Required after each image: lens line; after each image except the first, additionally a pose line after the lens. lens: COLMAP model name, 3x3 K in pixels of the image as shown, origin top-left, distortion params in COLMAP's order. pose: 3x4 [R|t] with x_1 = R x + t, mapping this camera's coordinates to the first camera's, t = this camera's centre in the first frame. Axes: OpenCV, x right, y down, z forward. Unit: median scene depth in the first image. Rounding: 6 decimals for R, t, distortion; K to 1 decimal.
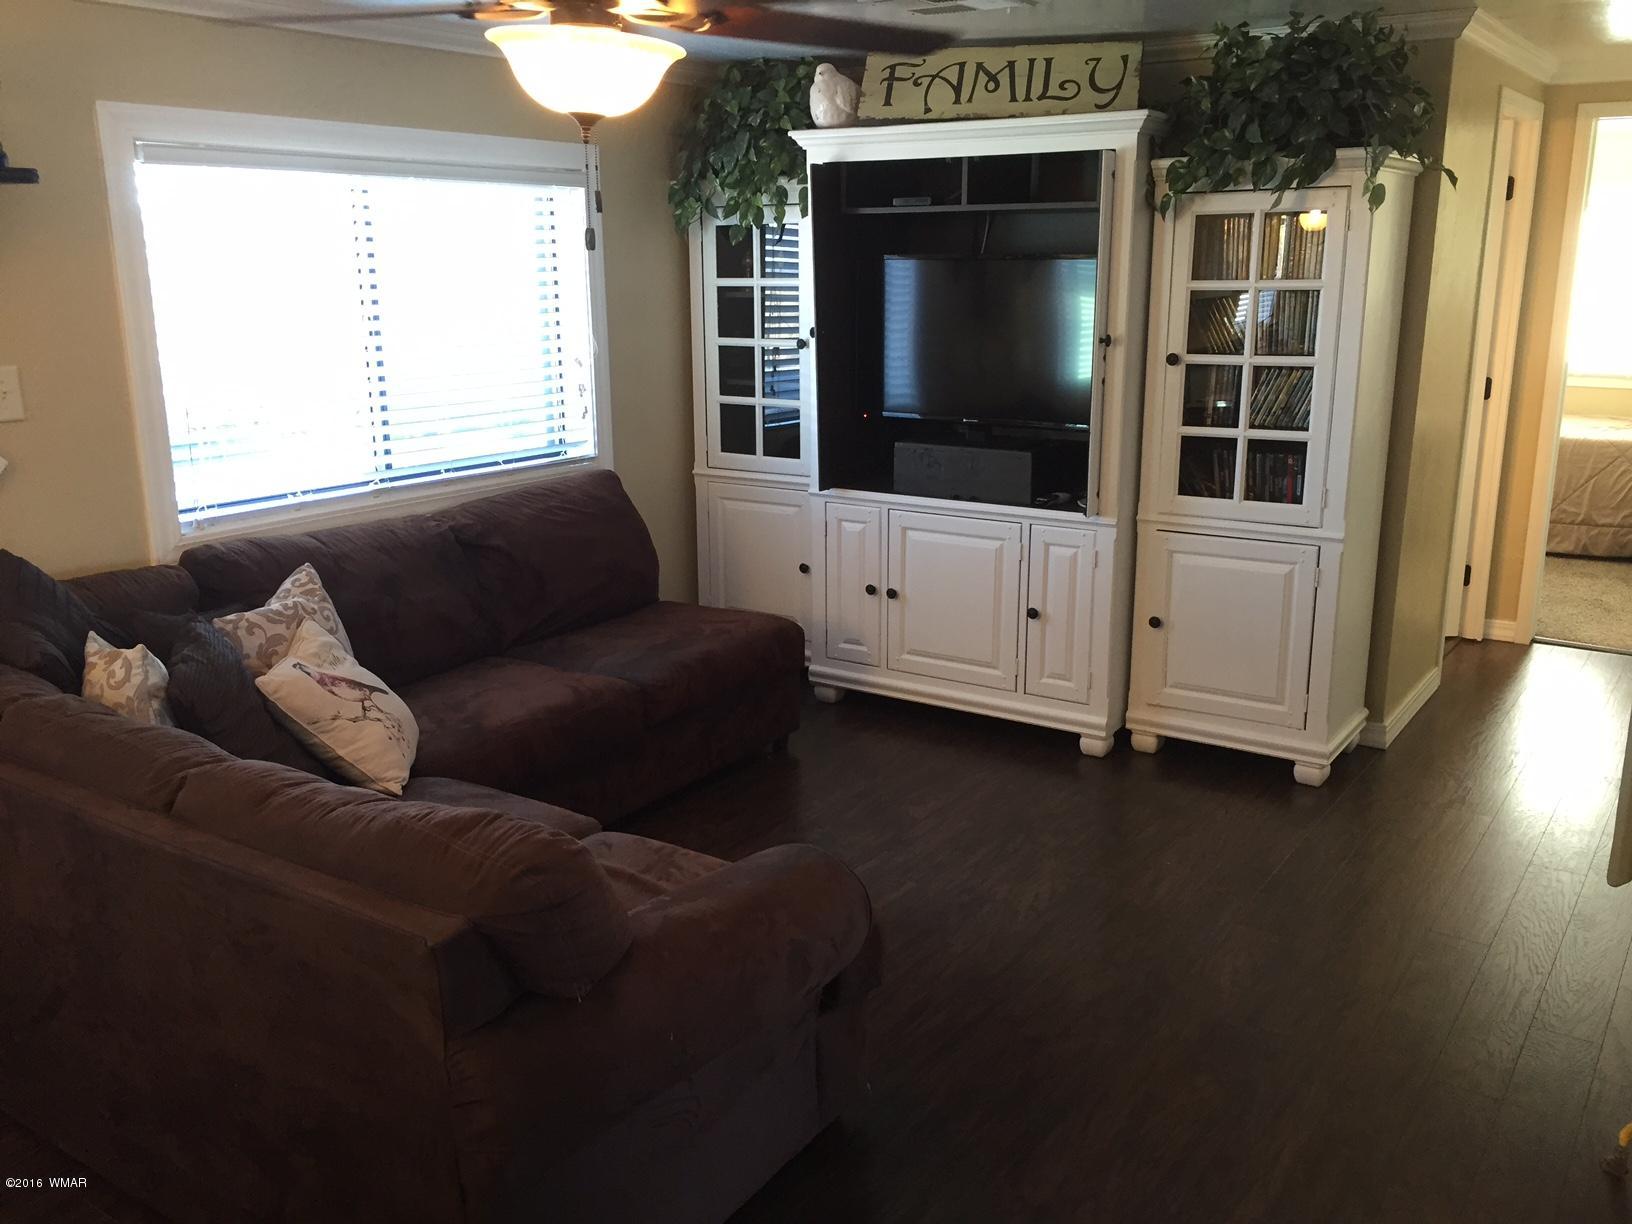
lens RADIAL K [[1394.8, 0, 792.1], [0, 1394.8, 604.7], [0, 0, 1]] dist [0.093127, -0.124264]
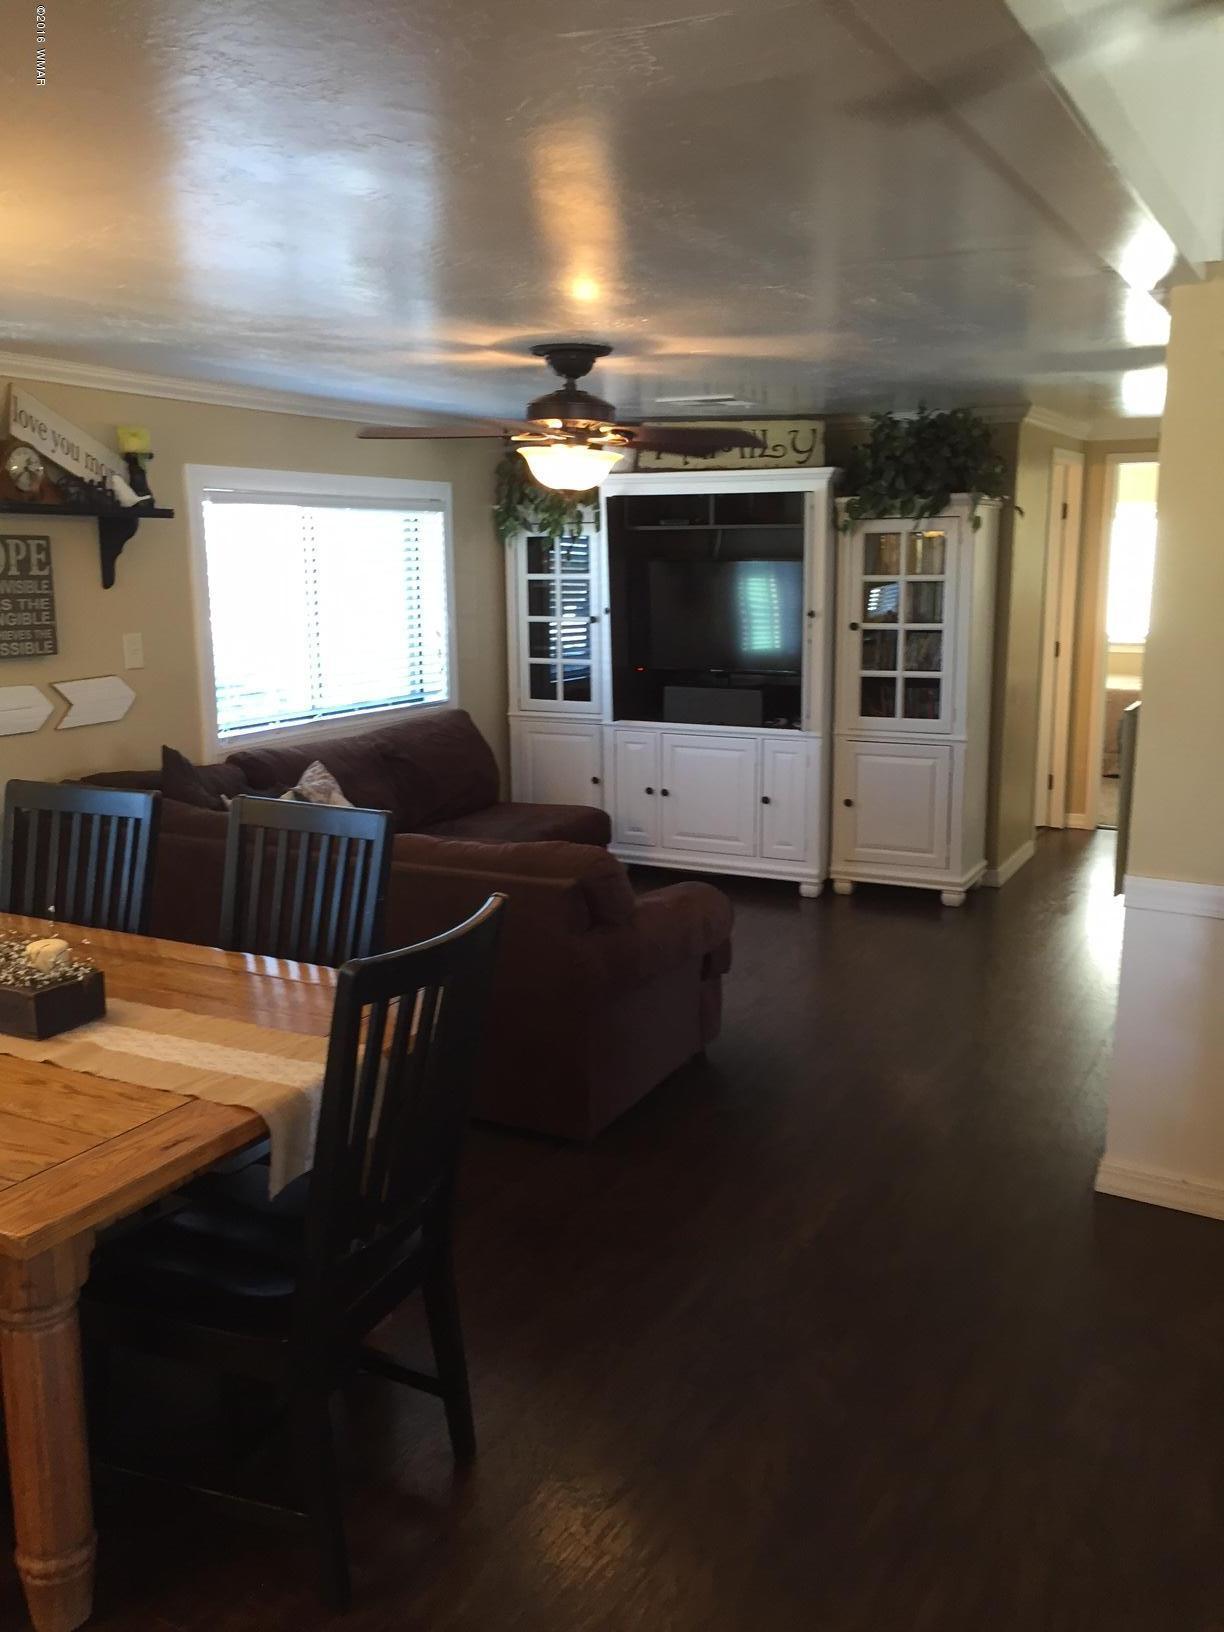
lens RADIAL K [[1394.8, 0, 612.0], [0, 1394.8, 816.0], [0, 0, 1]] dist [0.093127, -0.124264]
pose [[0.991492, -0.025516, 0.127641, -0.177869], [0.032599, 0.998024, -0.053712, 0.097980], [-0.126019, 0.057415, 0.990365, -0.432825]]
